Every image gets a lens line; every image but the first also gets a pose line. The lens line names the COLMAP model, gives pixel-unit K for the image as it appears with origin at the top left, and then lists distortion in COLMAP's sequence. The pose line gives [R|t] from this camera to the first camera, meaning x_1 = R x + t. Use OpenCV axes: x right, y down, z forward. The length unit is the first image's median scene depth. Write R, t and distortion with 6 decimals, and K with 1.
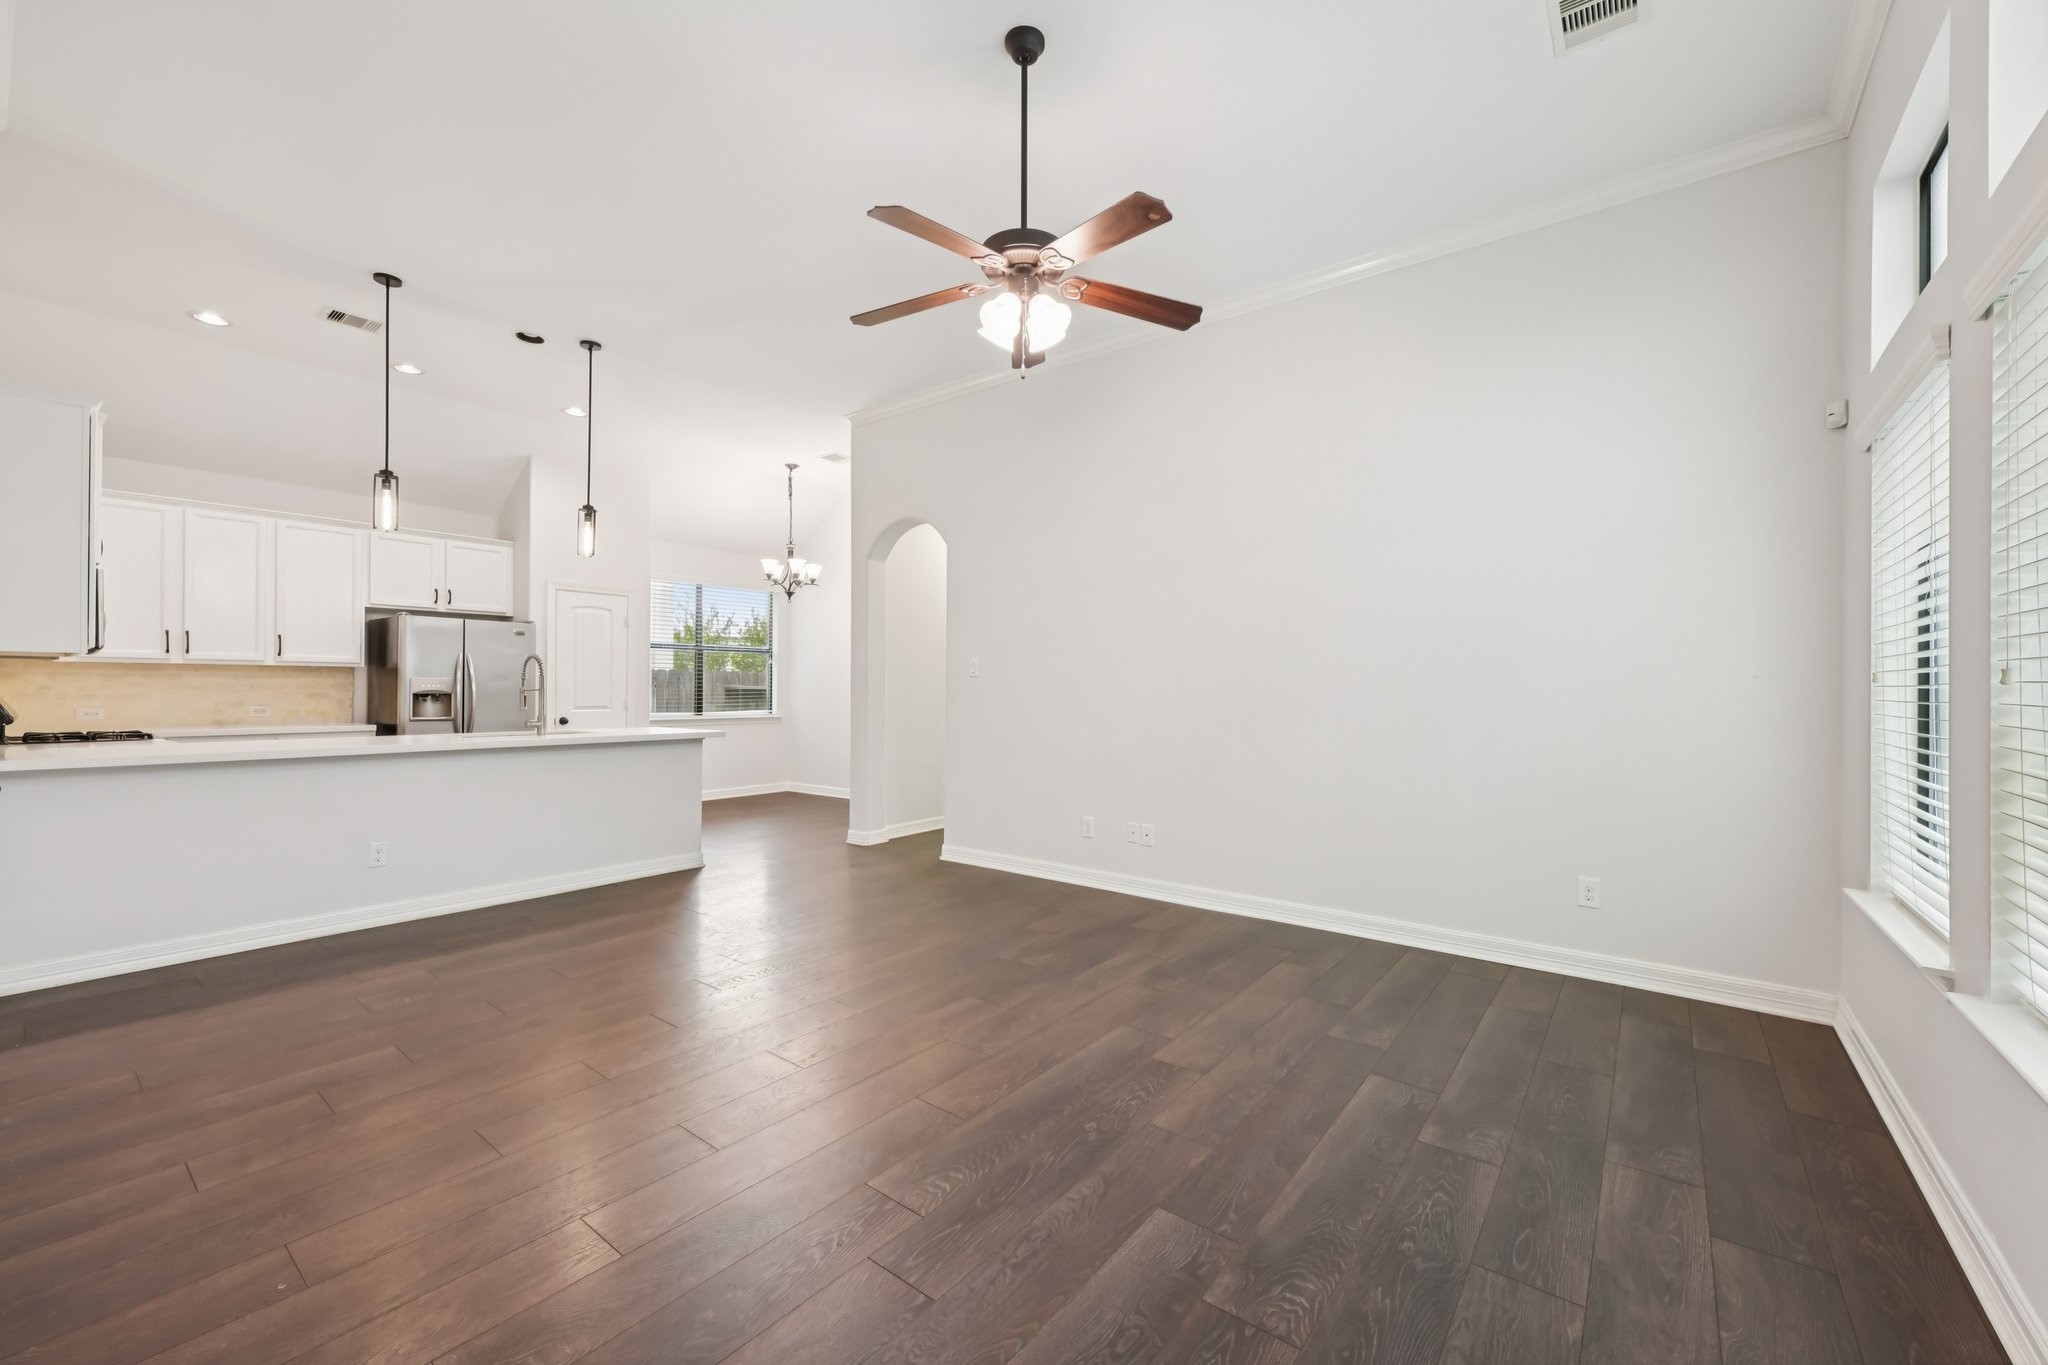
lens RADIAL K [[810.1, 0, 1026.6], [0, 810.1, 688.2], [0, 0, 1]] dist [-0.001081, -0.000144]
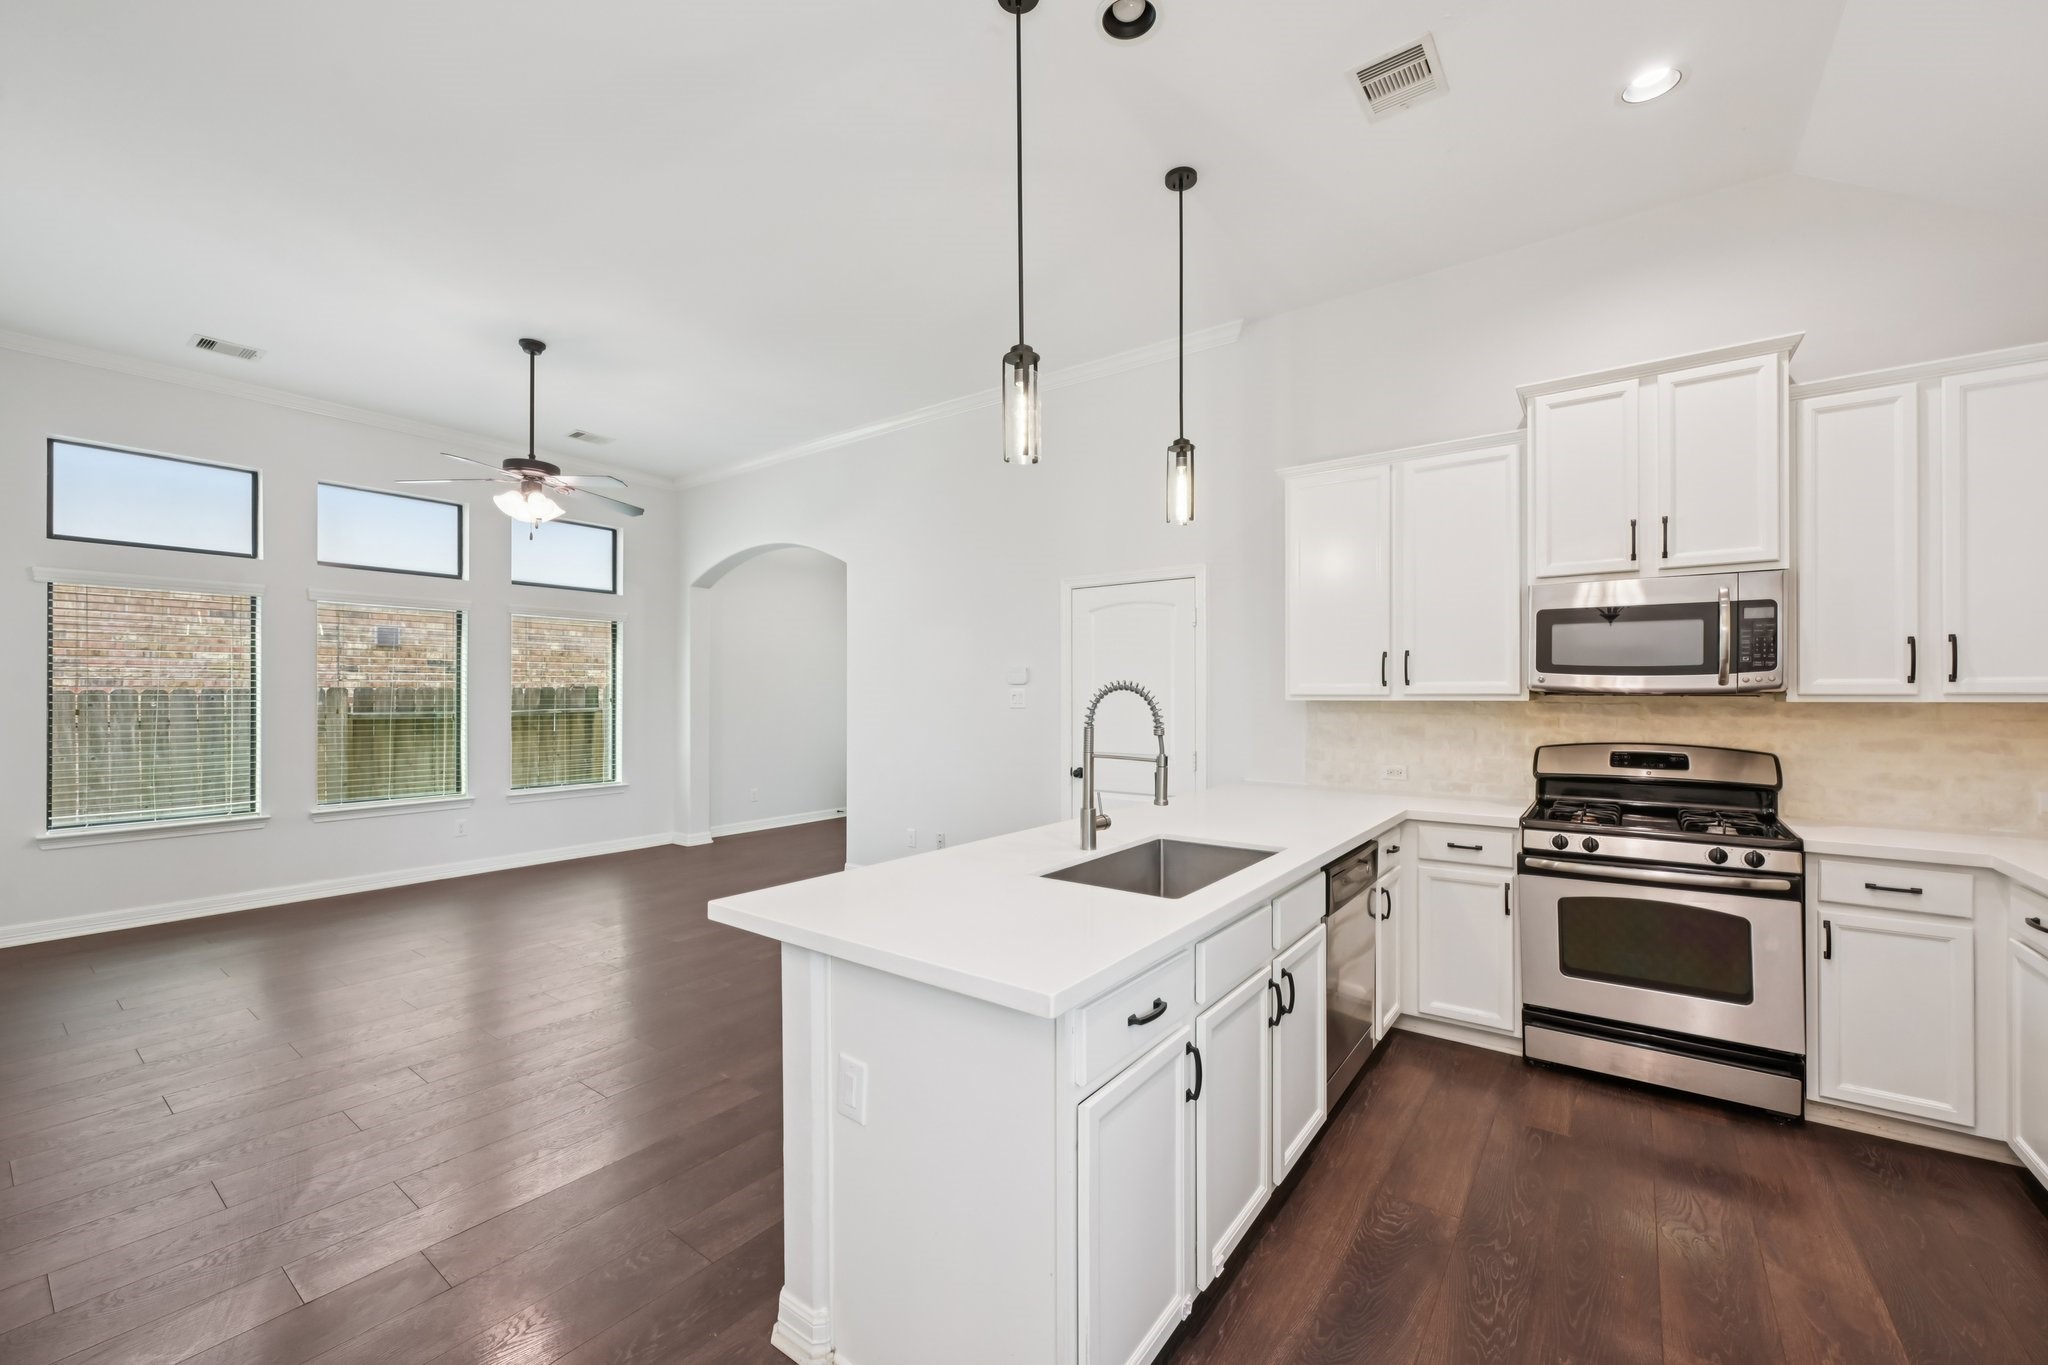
lens RADIAL K [[812.0, 0, 1027.6], [0, 812.0, 691.8], [0, 0, 1]] dist [-0.000342, 0.000026]
pose [[-0.999626, -0.006503, -0.026558, -0.434491], [-0.006432, 0.999976, -0.002755, -0.027467], [0.026575, -0.002584, -0.999643, 1.177948]]
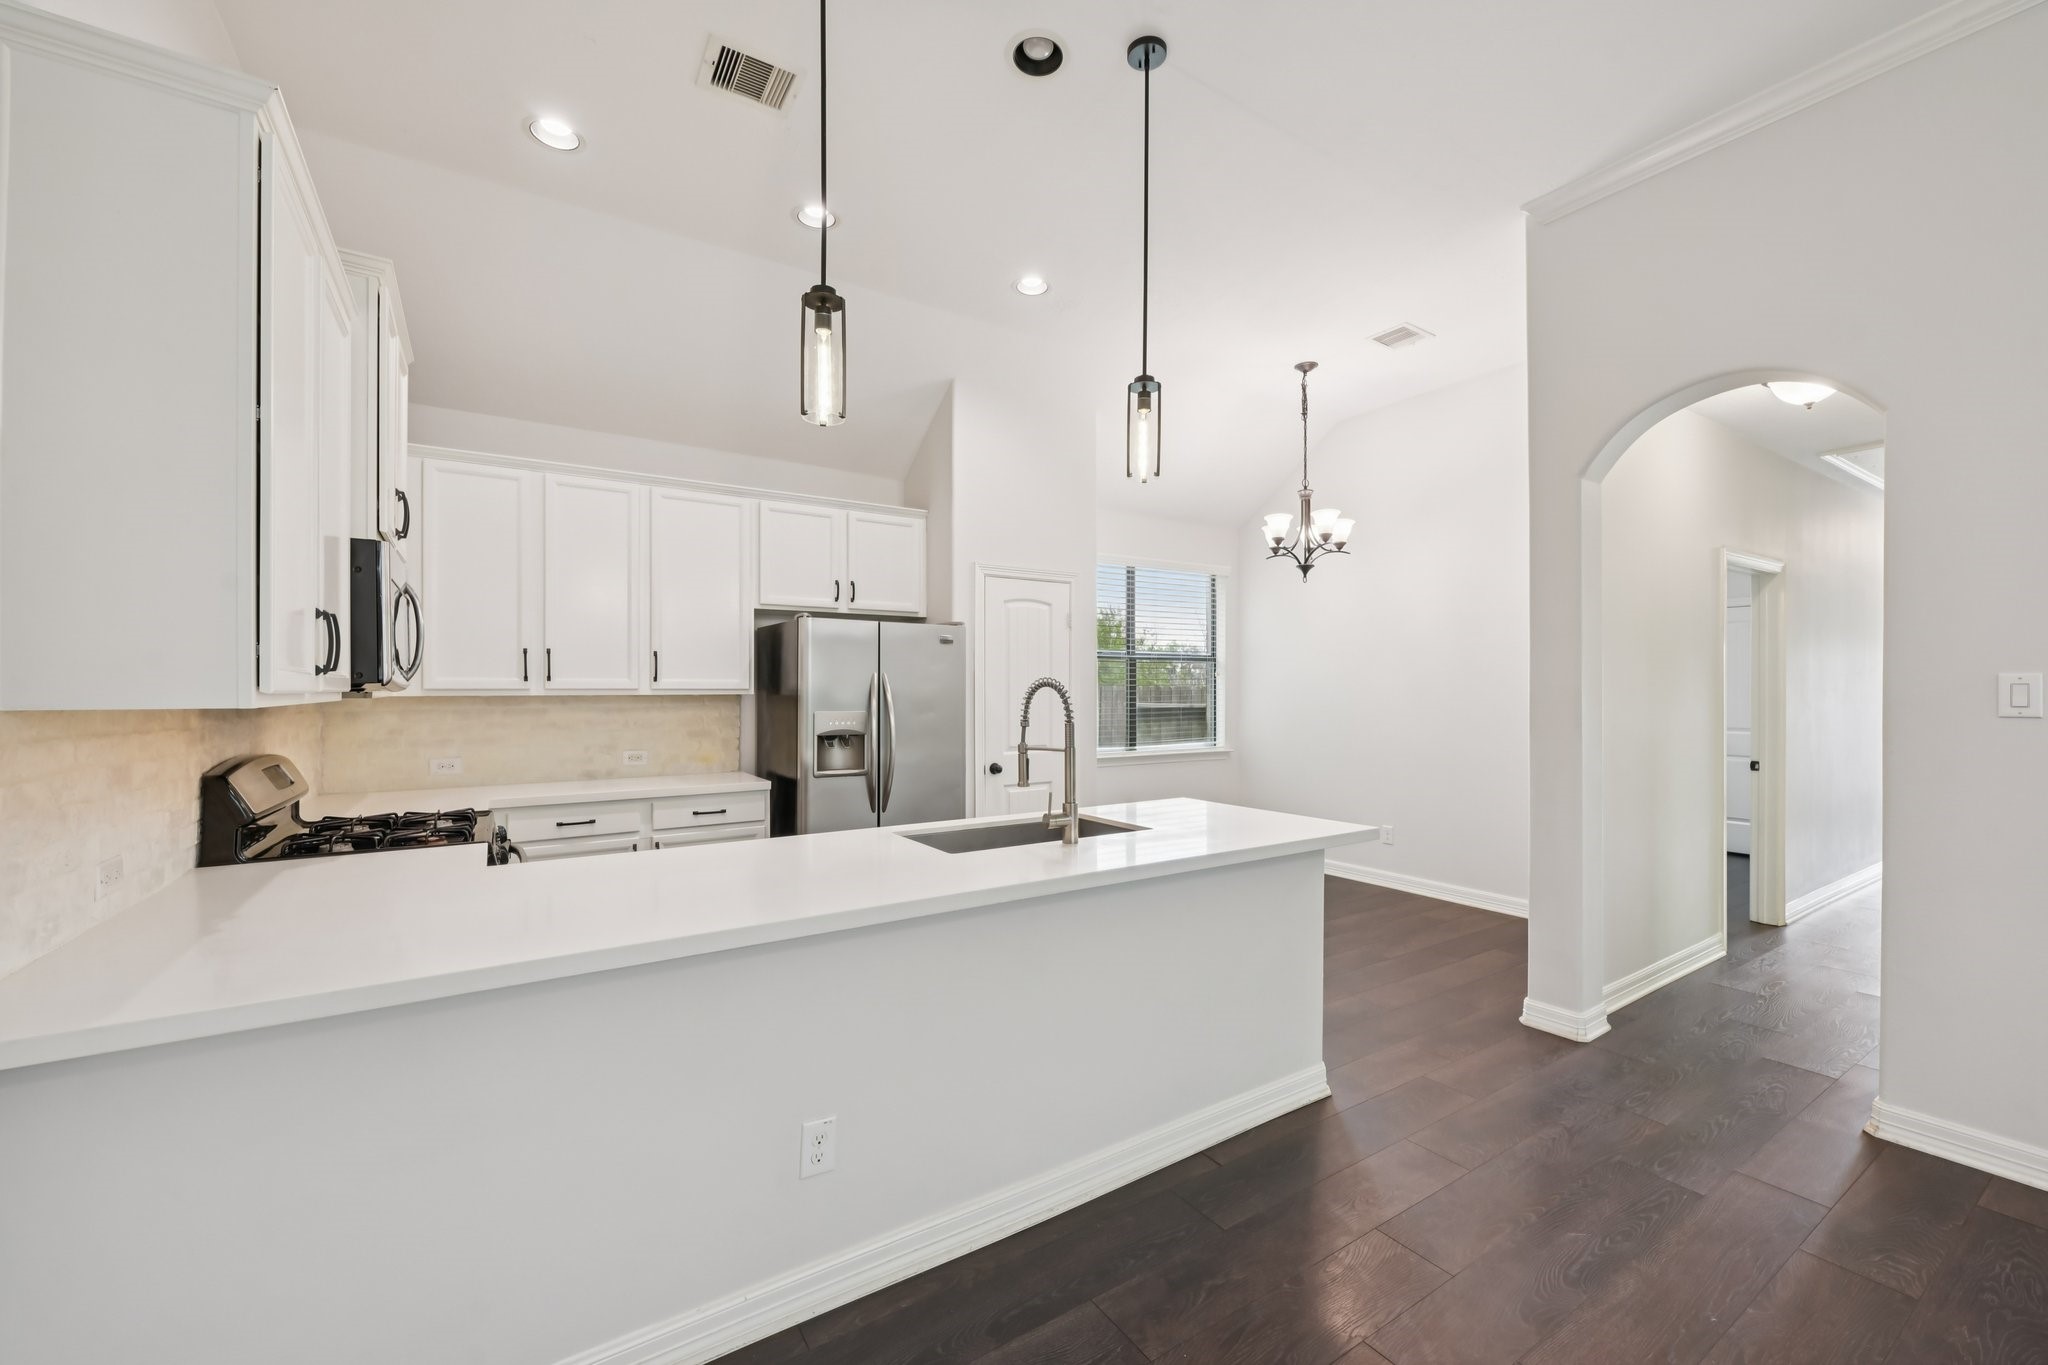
lens RADIAL K [[811.8, 0, 1025.7], [0, 811.8, 688.4], [0, 0, 1]] dist [-0.001619, 0.000167]
pose [[0.944634, -0.007962, -0.328029, -0.365119], [0.007119, 0.999968, -0.003772, -0.027119], [0.328048, 0.001228, 0.944660, 0.413098]]
